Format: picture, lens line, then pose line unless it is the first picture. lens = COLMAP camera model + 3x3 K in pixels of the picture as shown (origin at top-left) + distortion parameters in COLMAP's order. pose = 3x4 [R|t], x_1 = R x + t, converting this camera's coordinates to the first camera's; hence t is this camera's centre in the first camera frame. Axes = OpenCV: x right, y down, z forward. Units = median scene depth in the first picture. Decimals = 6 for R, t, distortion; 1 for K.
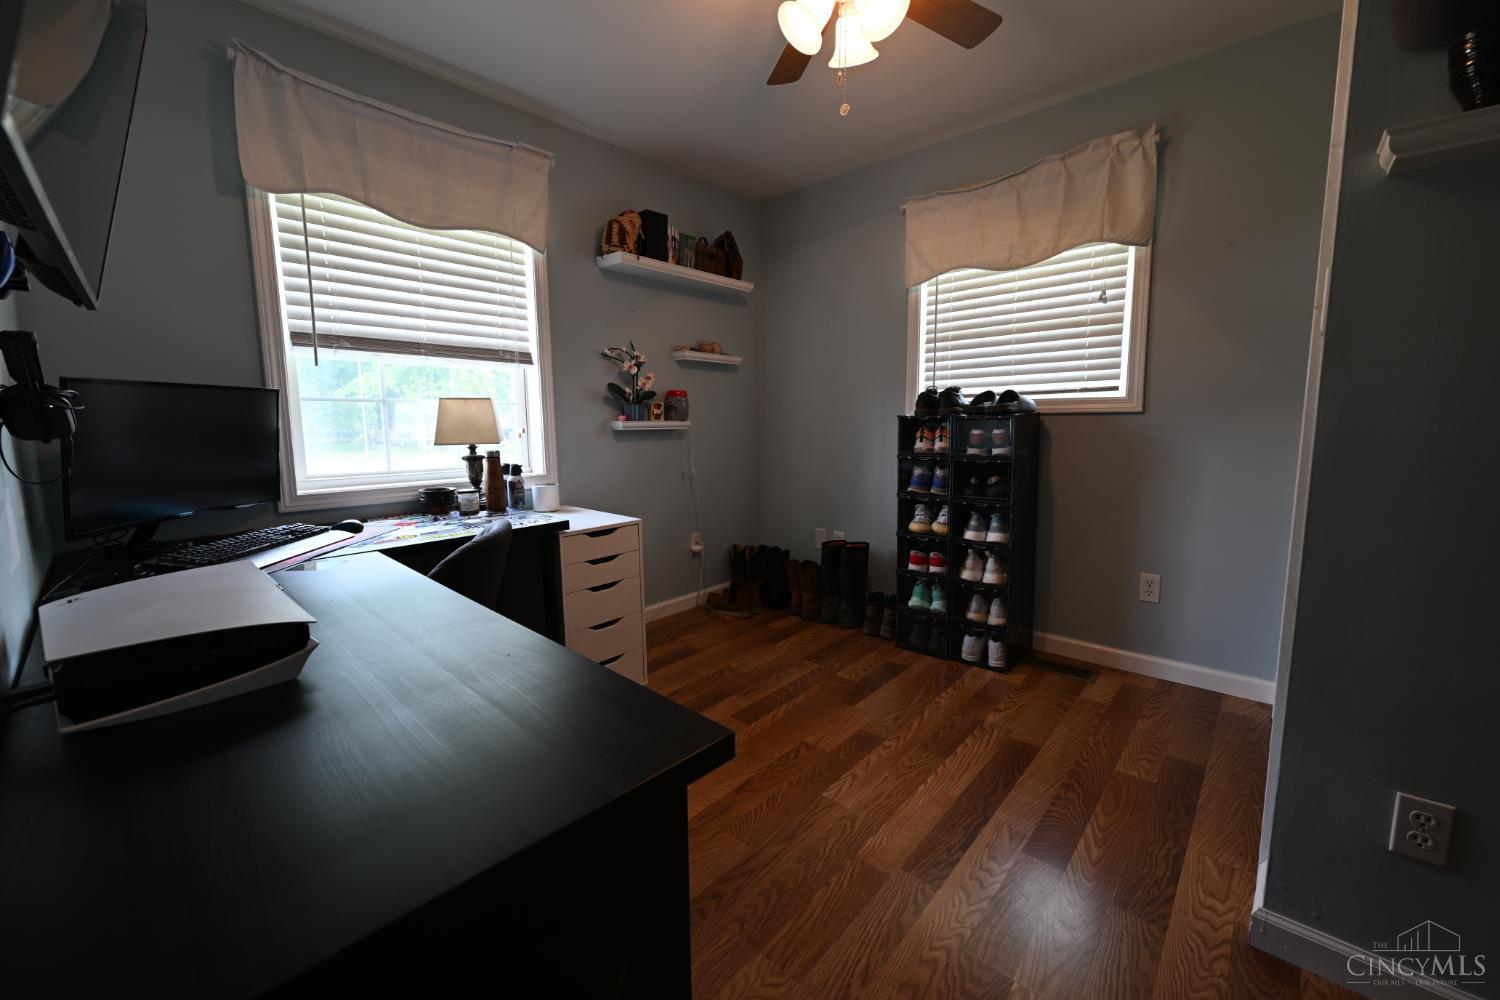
lens RADIAL K [[593.5, 0, 746.0], [0, 593.5, 498.2], [0, 0, 1]] dist [0.002022, -0.001268]
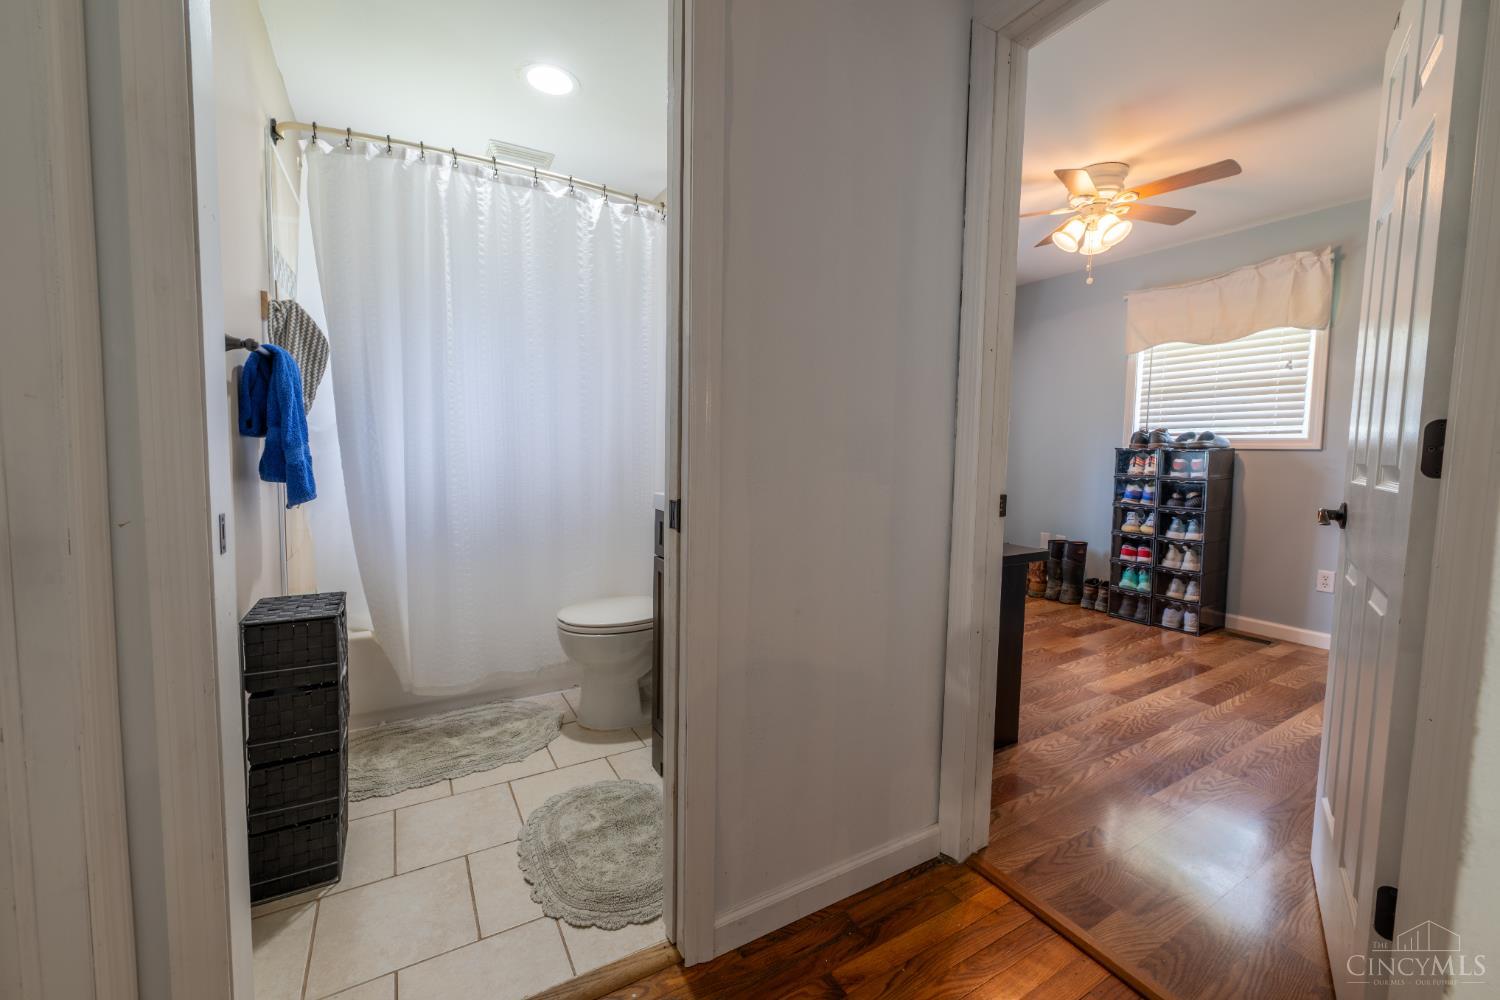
lens RADIAL K [[593.5, 0, 754.0], [0, 593.5, 493.5], [0, 0, 1]] dist [0.002022, -0.001268]
pose [[0.956006, 0.048414, -0.289325, -0.158732], [-0.064451, 0.996853, -0.046155, 0.093490], [0.286180, 0.062771, 0.956118, -0.612872]]
